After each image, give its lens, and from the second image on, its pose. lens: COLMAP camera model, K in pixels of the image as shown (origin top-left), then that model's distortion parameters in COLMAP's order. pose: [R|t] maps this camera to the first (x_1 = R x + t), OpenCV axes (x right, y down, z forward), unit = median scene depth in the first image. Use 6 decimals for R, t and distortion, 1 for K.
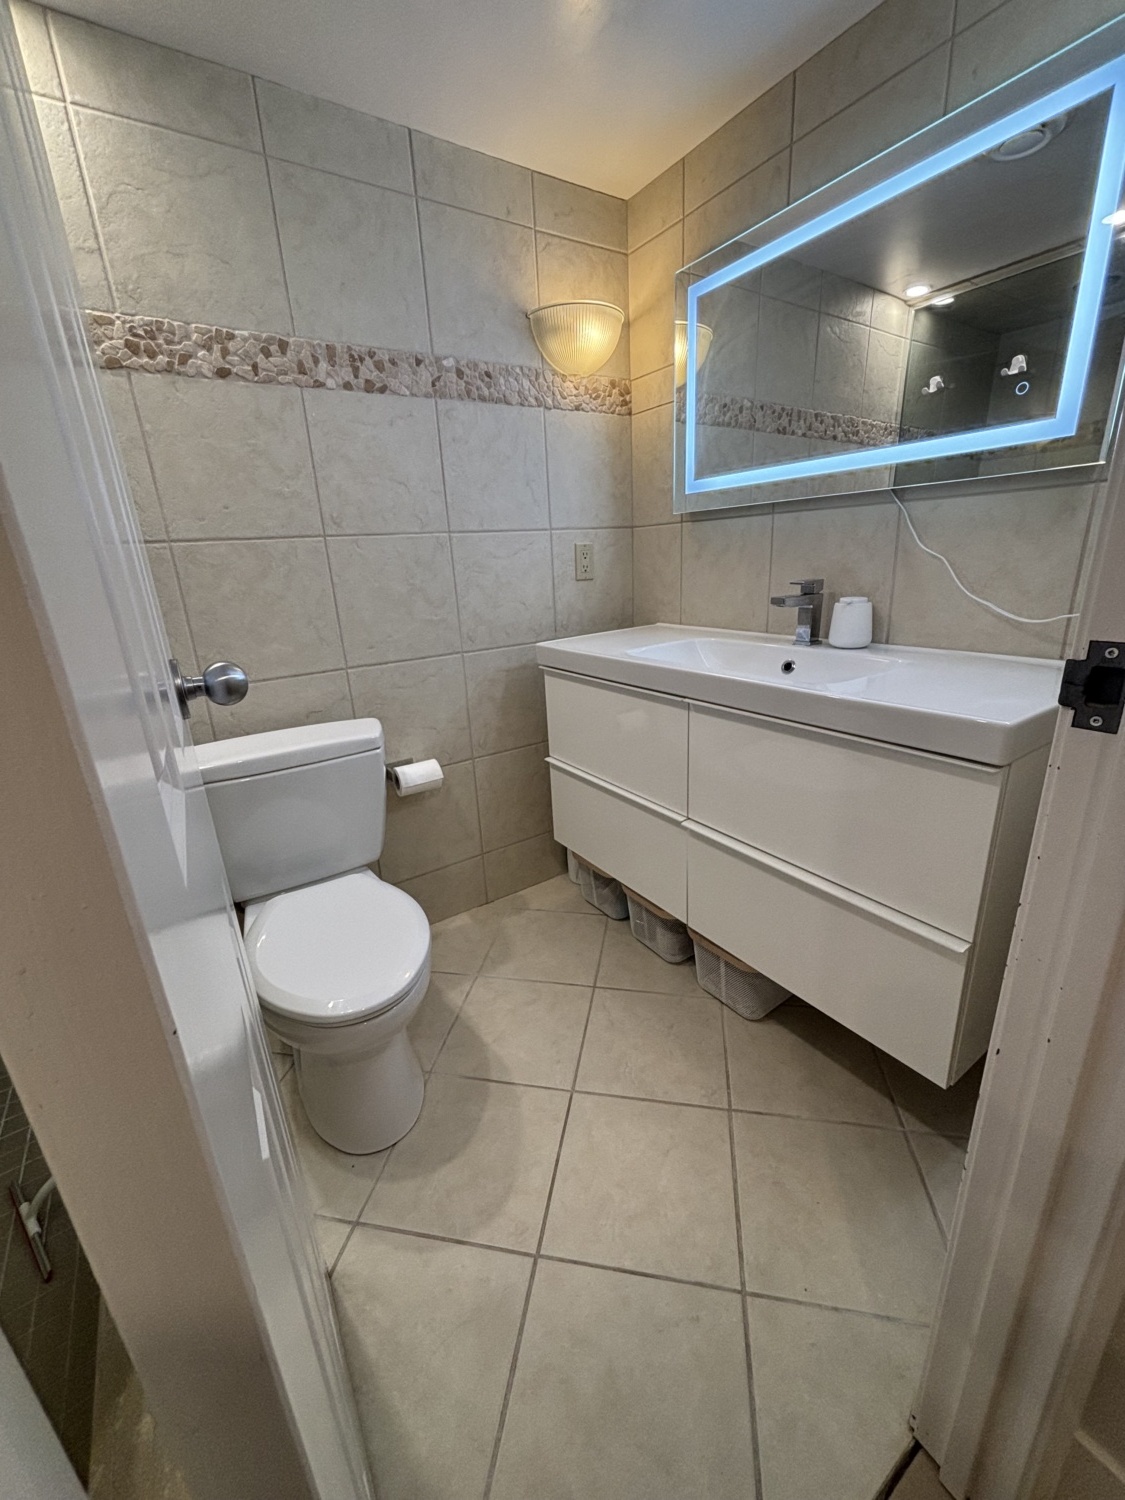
lens RADIAL K [[598.5, 0, 567.4], [0, 598.5, 758.2], [0, 0, 1]] dist [0.001171, 0.000516]
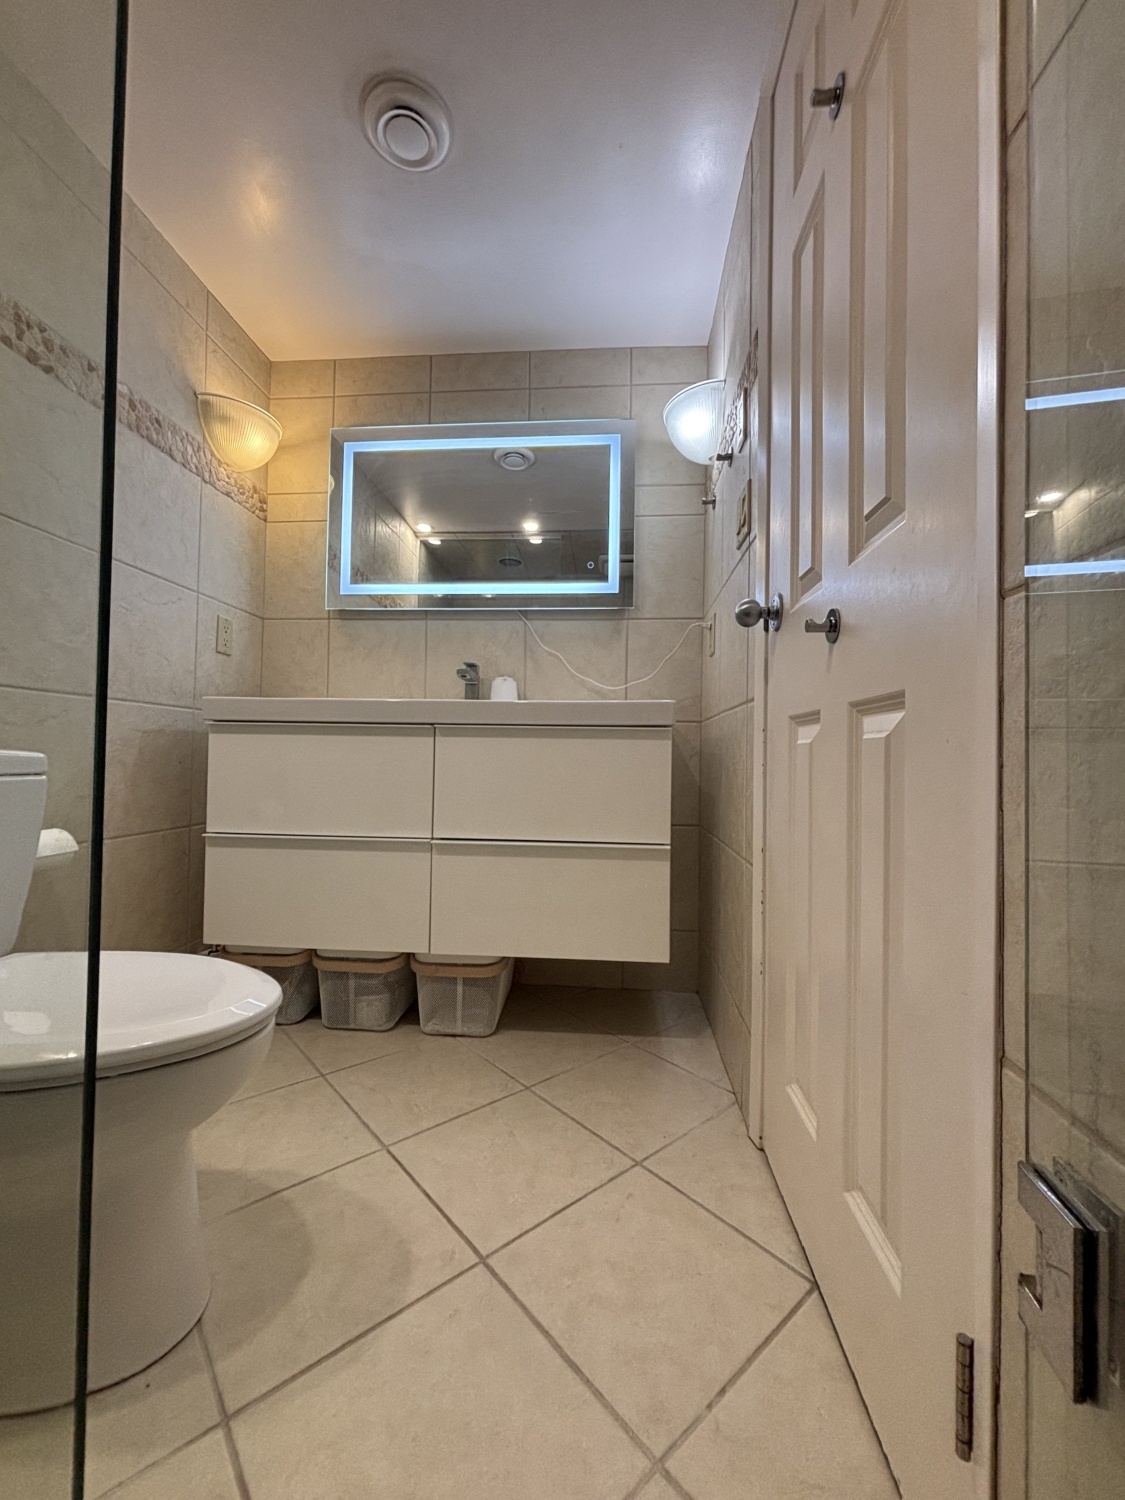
lens RADIAL K [[615.7, 0, 562.5], [0, 615.7, 750.0], [0, 0, 1]] dist [-0.000257, 0.018269]
pose [[0.625796, 0.075230, 0.776350, -0.444001], [0.203182, 0.945251, -0.255377, 0.236008], [-0.753058, 0.317554, 0.576249, 0.098923]]
